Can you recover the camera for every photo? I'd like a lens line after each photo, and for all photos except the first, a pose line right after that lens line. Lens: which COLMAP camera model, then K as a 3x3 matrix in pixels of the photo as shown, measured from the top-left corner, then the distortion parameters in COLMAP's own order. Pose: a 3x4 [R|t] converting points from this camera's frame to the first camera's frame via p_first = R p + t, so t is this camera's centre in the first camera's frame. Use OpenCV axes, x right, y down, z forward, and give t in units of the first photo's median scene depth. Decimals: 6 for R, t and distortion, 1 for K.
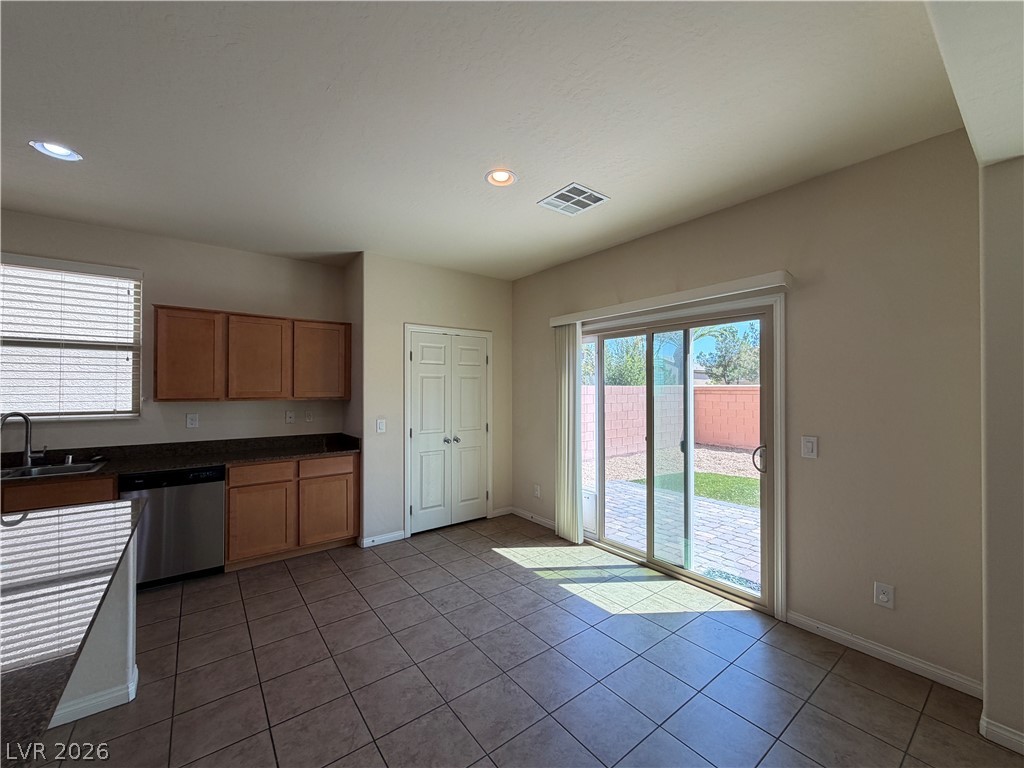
lens RADIAL K [[414.0, 0, 501.3], [0, 414.0, 388.1], [0, 0, 1]] dist [-0.000334, -0.000325]
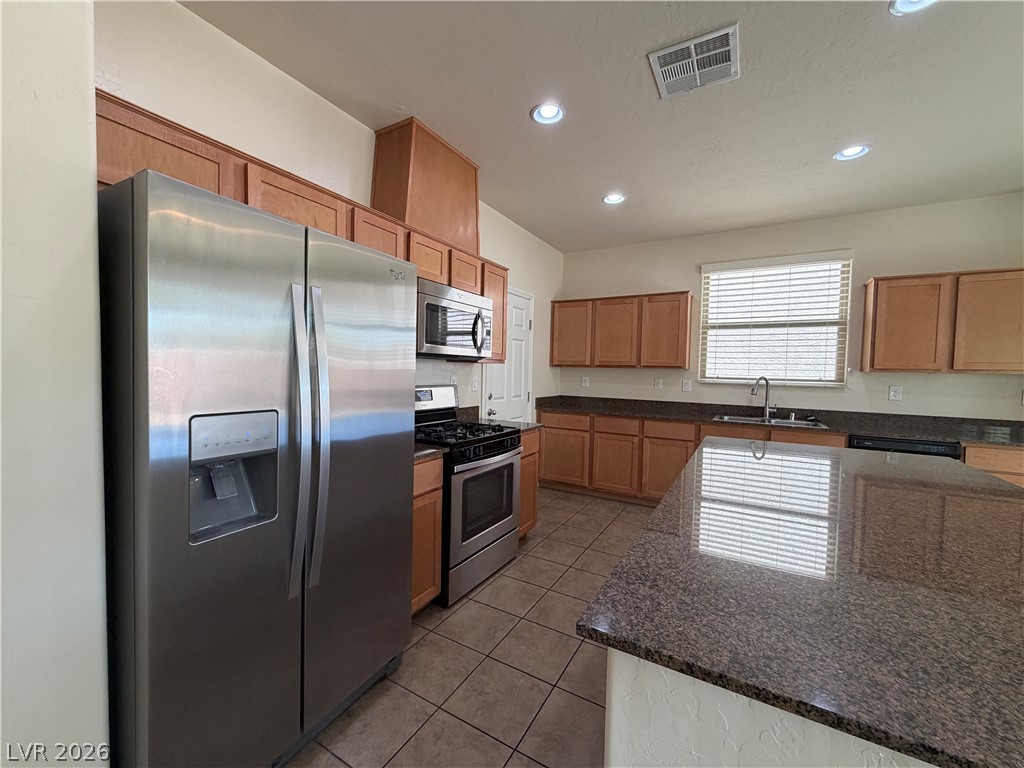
lens RADIAL K [[414.0, 0, 512.1], [0, 414.0, 387.5], [0, 0, 1]] dist [-0.000334, -0.000325]
pose [[0.398887, 0.047169, -0.915786, -0.217746], [-0.012187, 0.998861, 0.046140, 0.033351], [0.916919, -0.007244, 0.399008, -0.232442]]
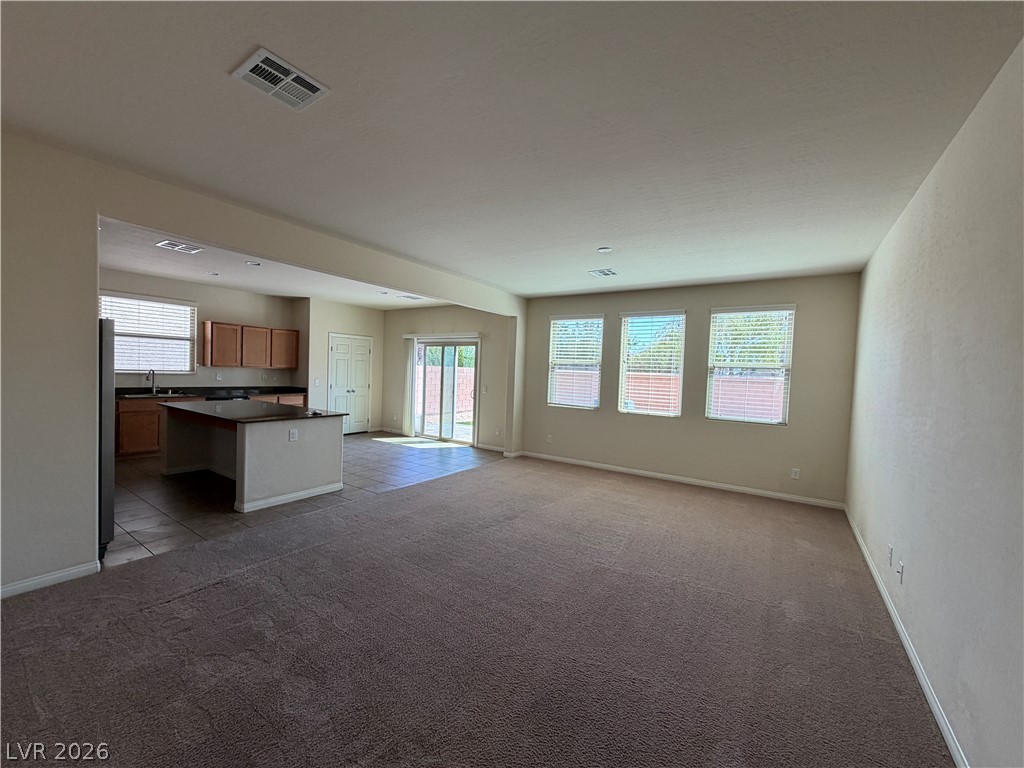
lens RADIAL K [[414.0, 0, 507.3], [0, 414.0, 382.5], [0, 0, 1]] dist [-0.000334, -0.000325]
pose [[0.946123, 0.025654, 0.322791, -0.063376], [-0.037402, 0.998843, 0.030244, -0.007239], [-0.321641, -0.040688, 0.945987, -1.419137]]
